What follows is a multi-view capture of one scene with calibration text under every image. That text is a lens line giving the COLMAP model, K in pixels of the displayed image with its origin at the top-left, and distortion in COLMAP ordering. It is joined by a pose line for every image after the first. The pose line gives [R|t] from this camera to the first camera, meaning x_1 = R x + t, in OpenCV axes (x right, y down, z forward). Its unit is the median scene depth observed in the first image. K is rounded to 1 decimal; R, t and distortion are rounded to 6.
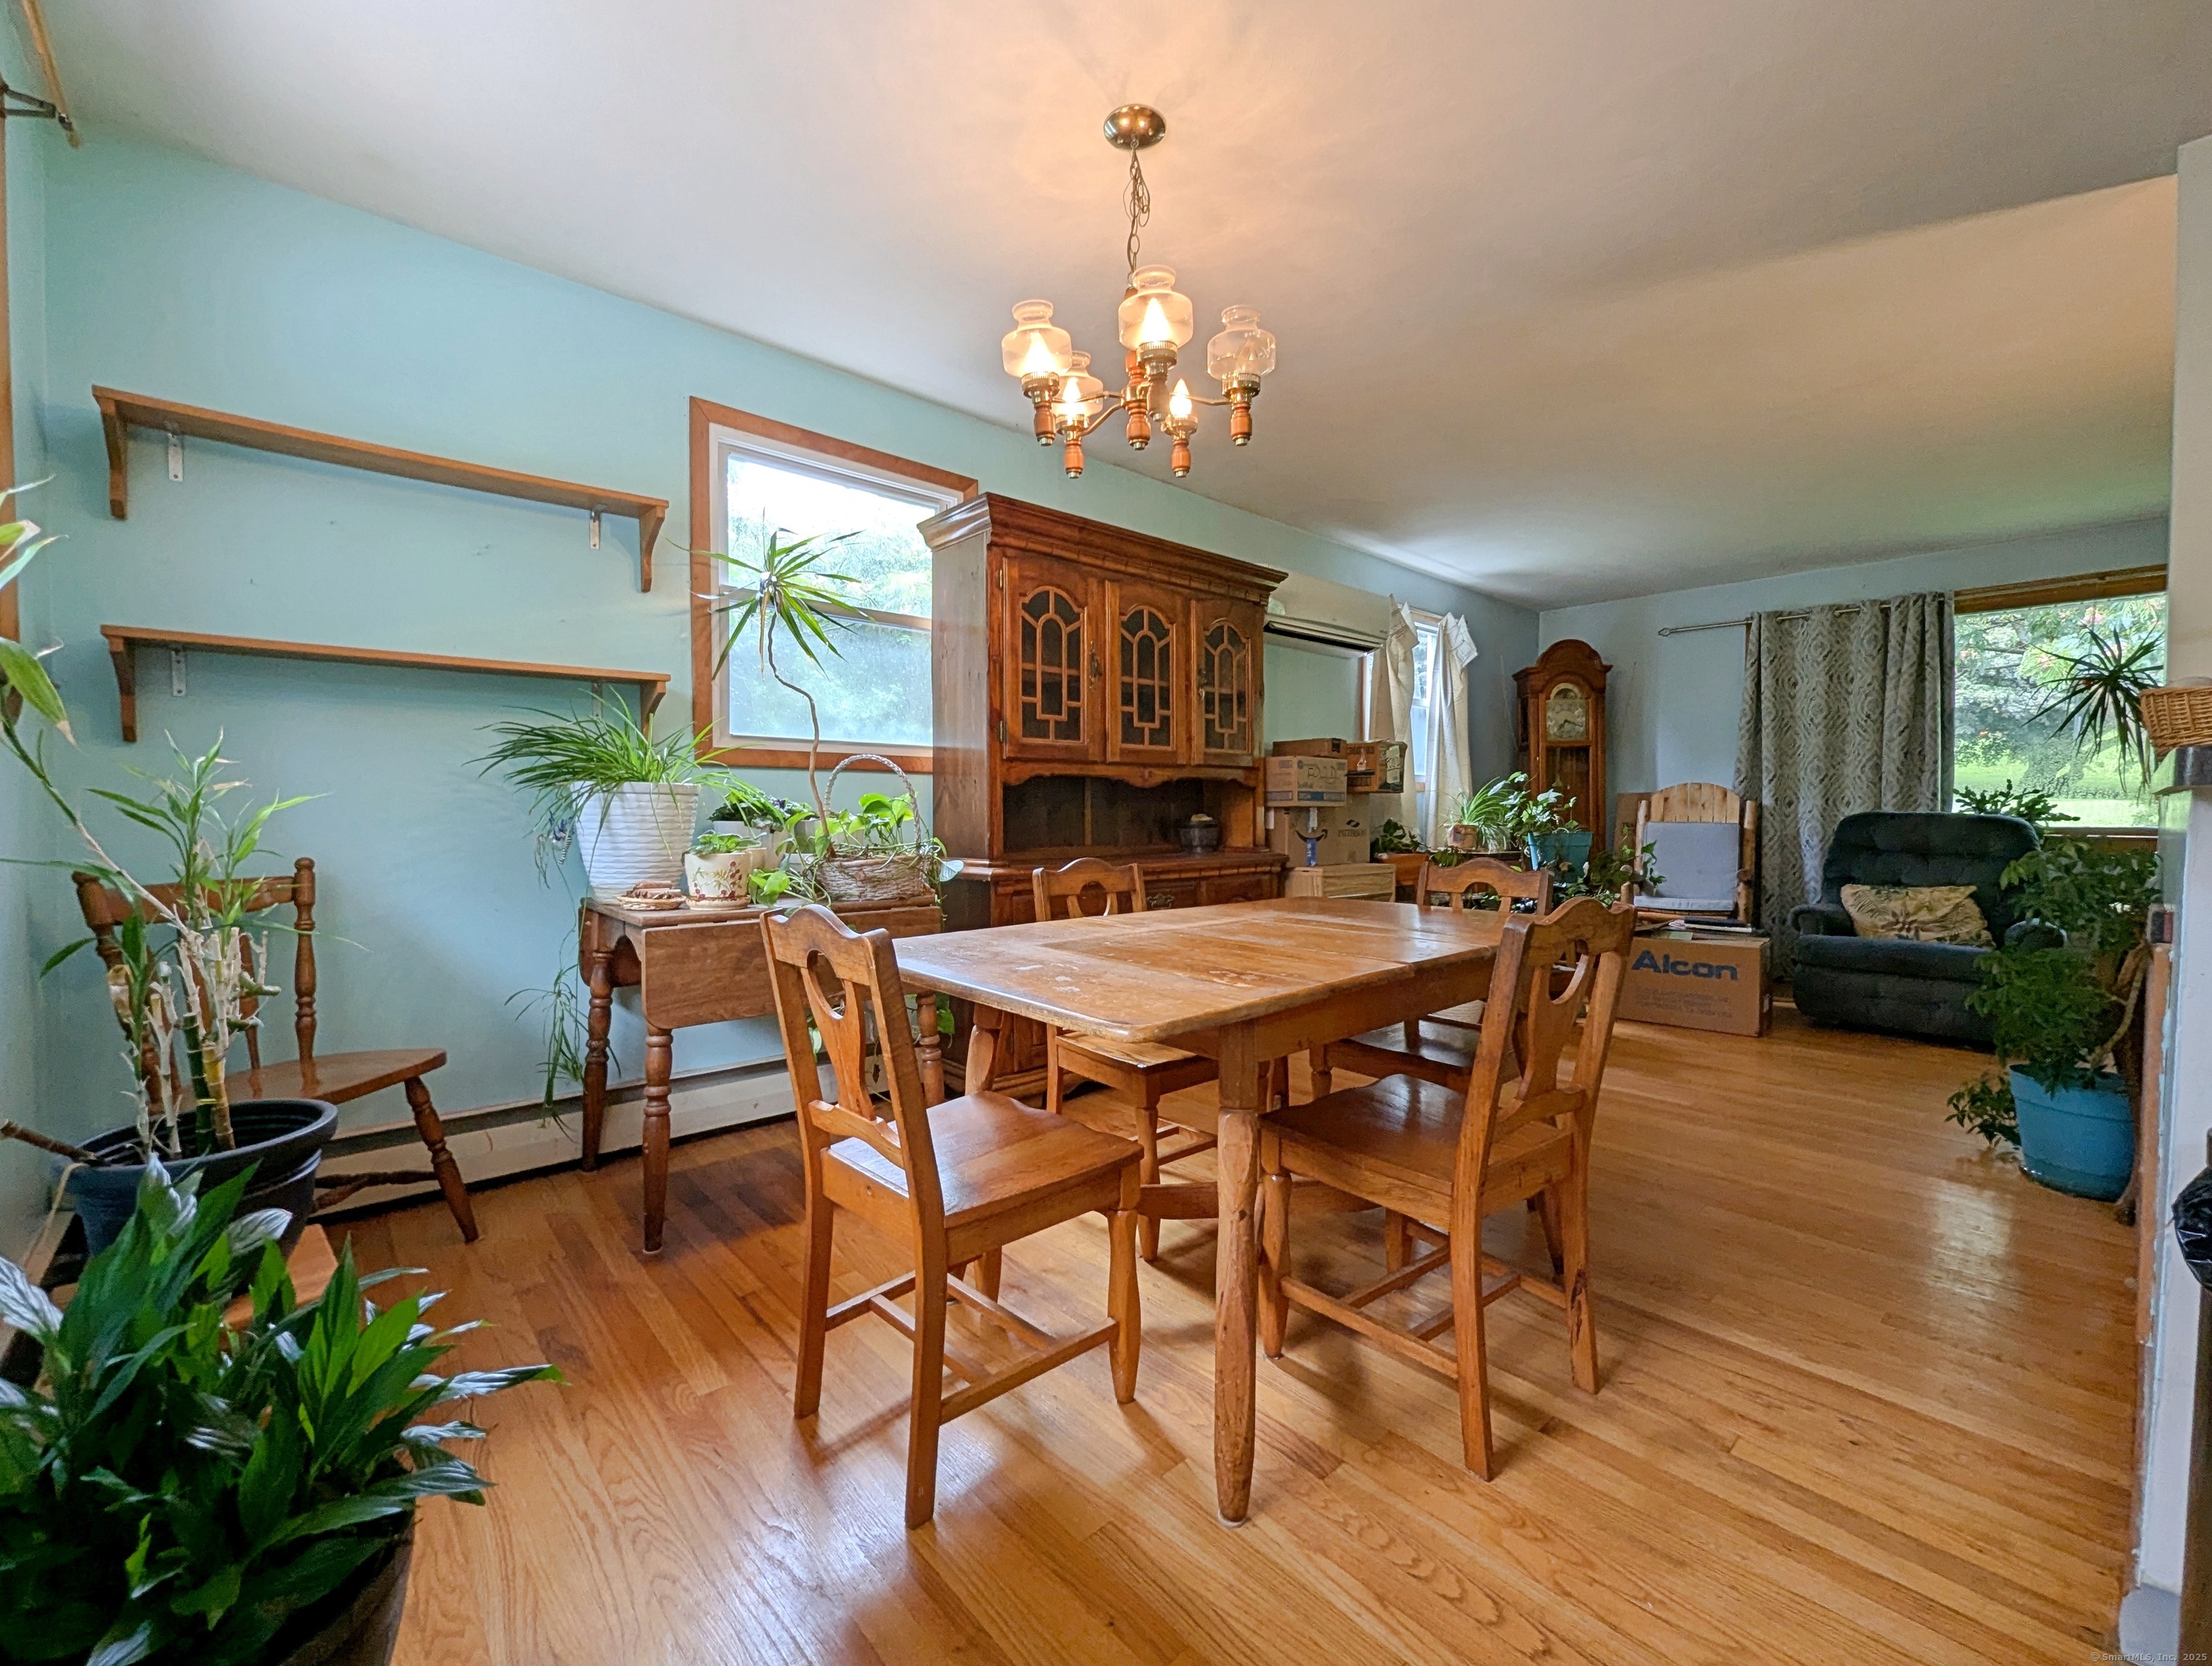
lens RADIAL K [[918.9, 0, 1108.0], [0, 918.9, 821.2], [0, 0, 1]] dist [-0.003946, -0.000009]
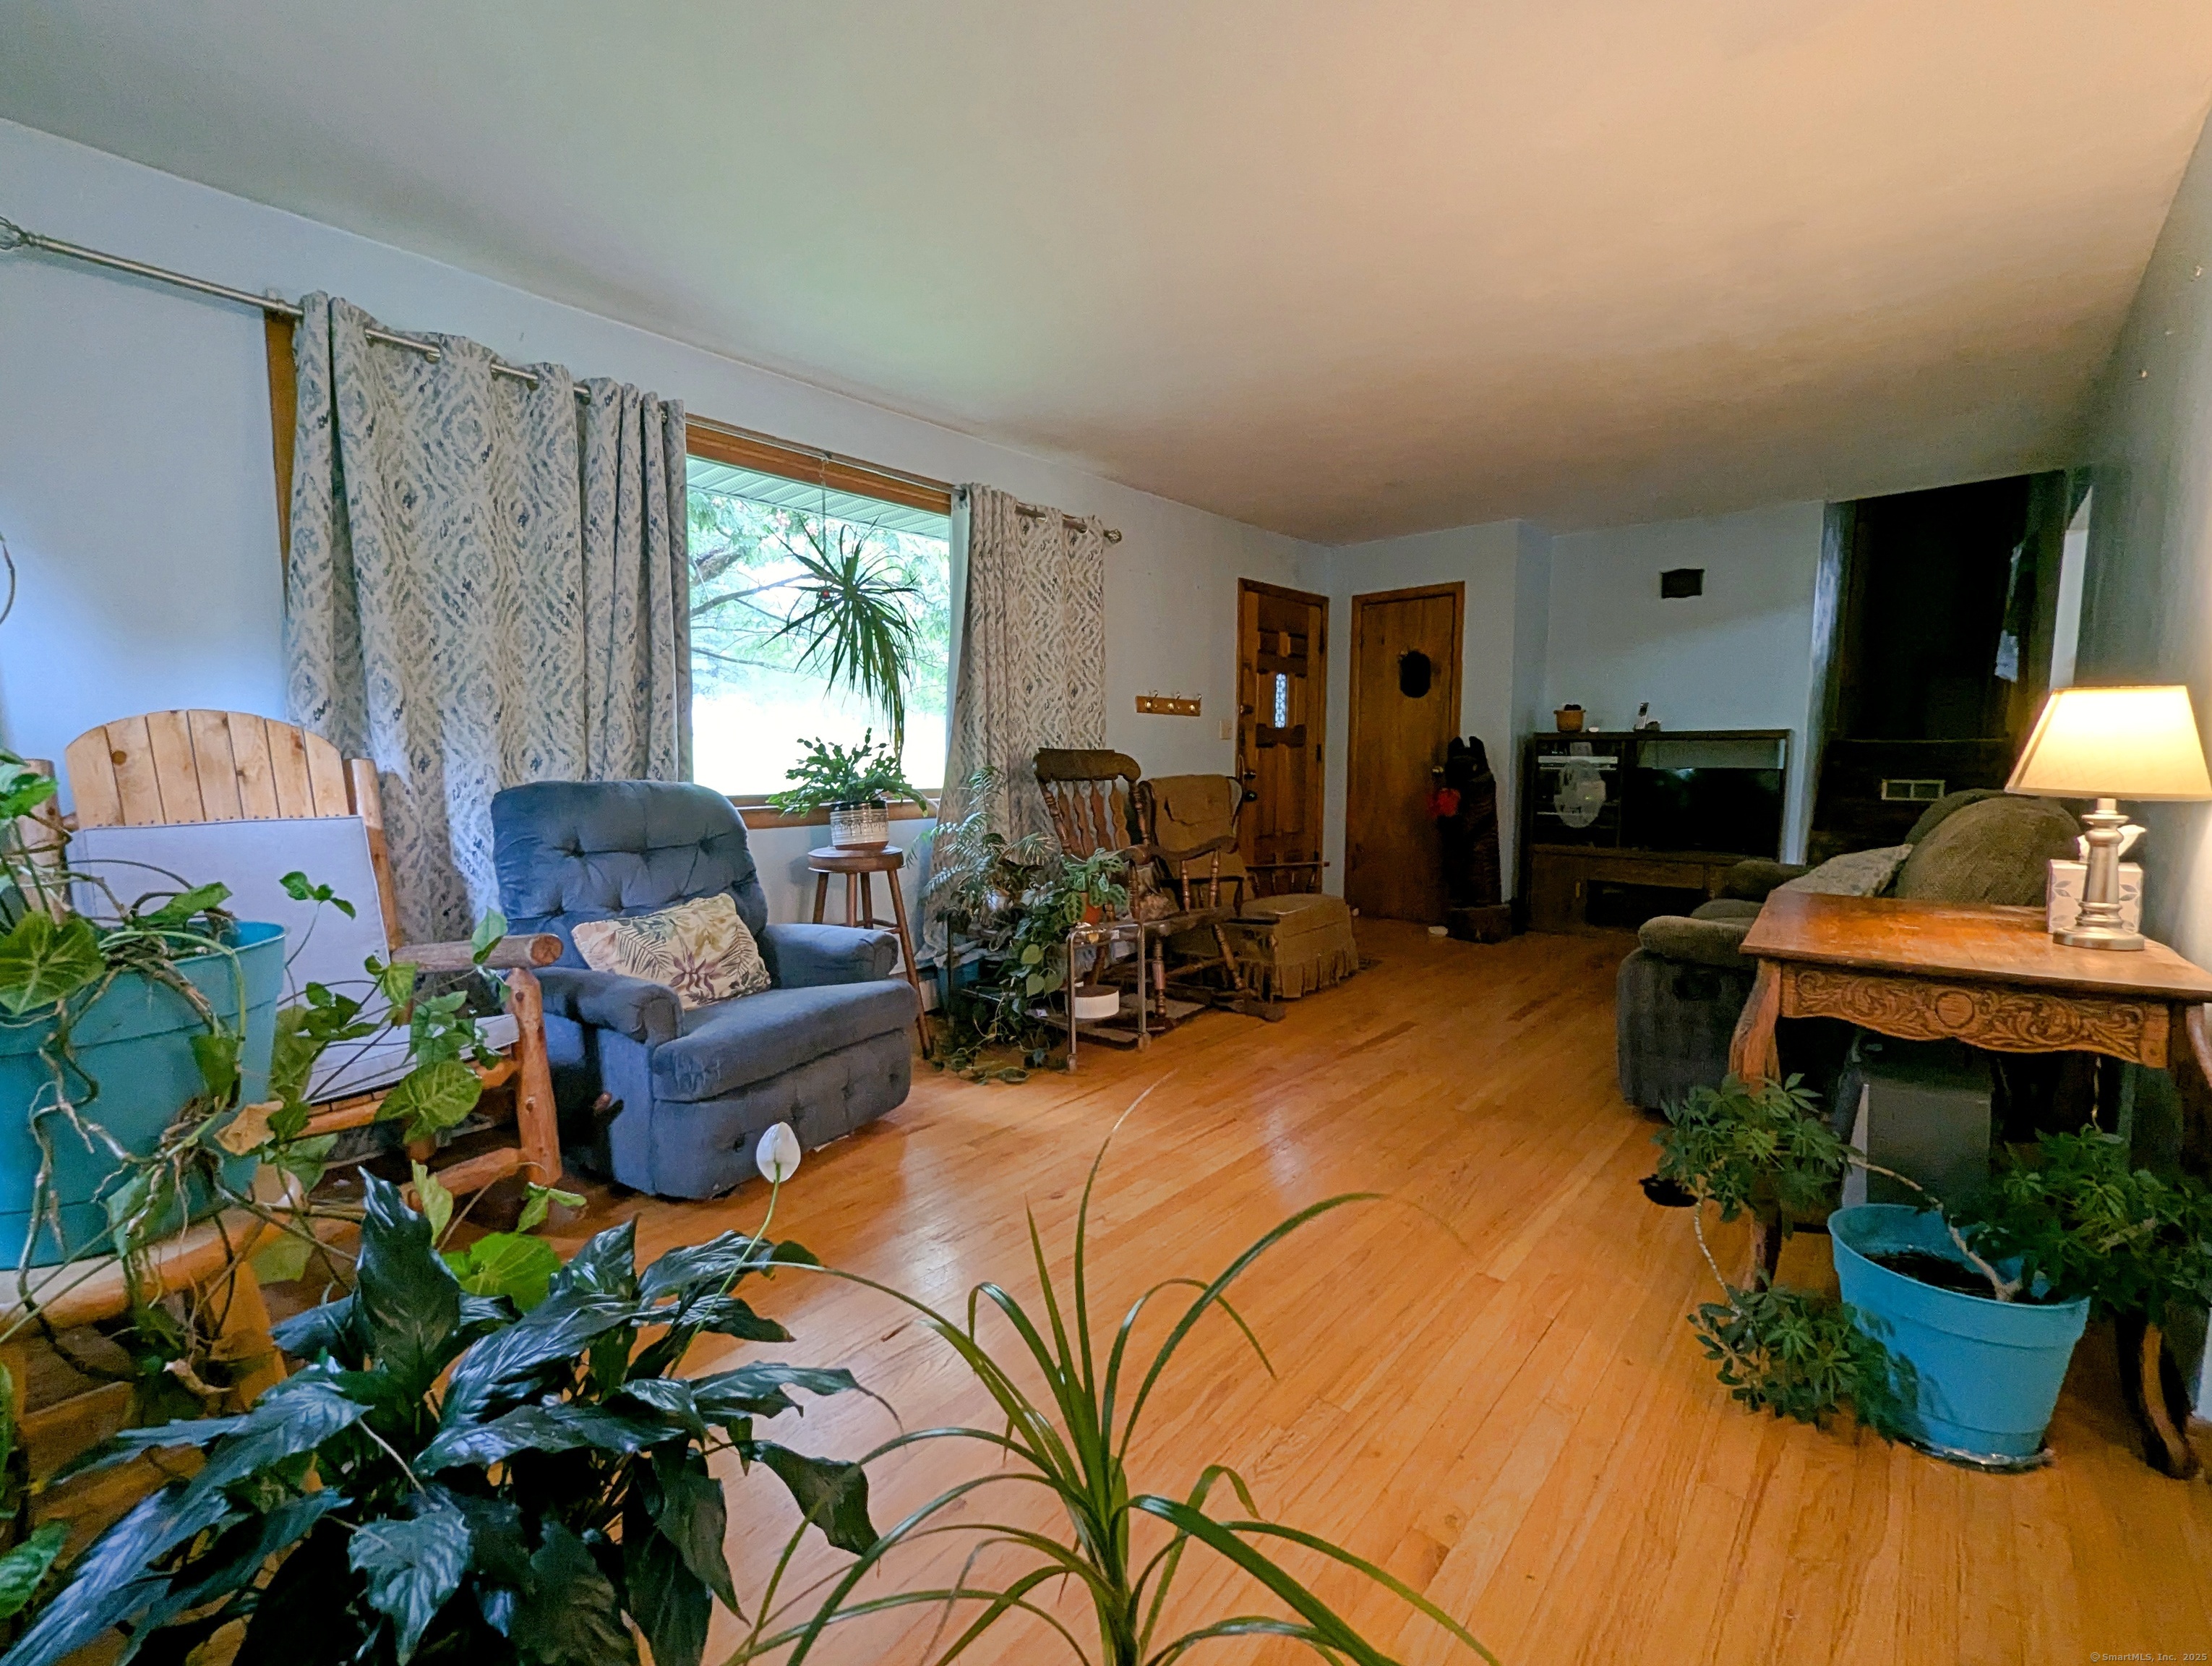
lens RADIAL K [[918.9, 0, 1108.7], [0, 918.9, 830.5], [0, 0, 1]] dist [-0.003946, -0.000009]
pose [[-0.104871, -0.077443, 0.991466, 0.272667], [0.021469, 0.996555, 0.080111, -0.017270], [-0.994254, 0.029687, -0.102847, 0.774566]]
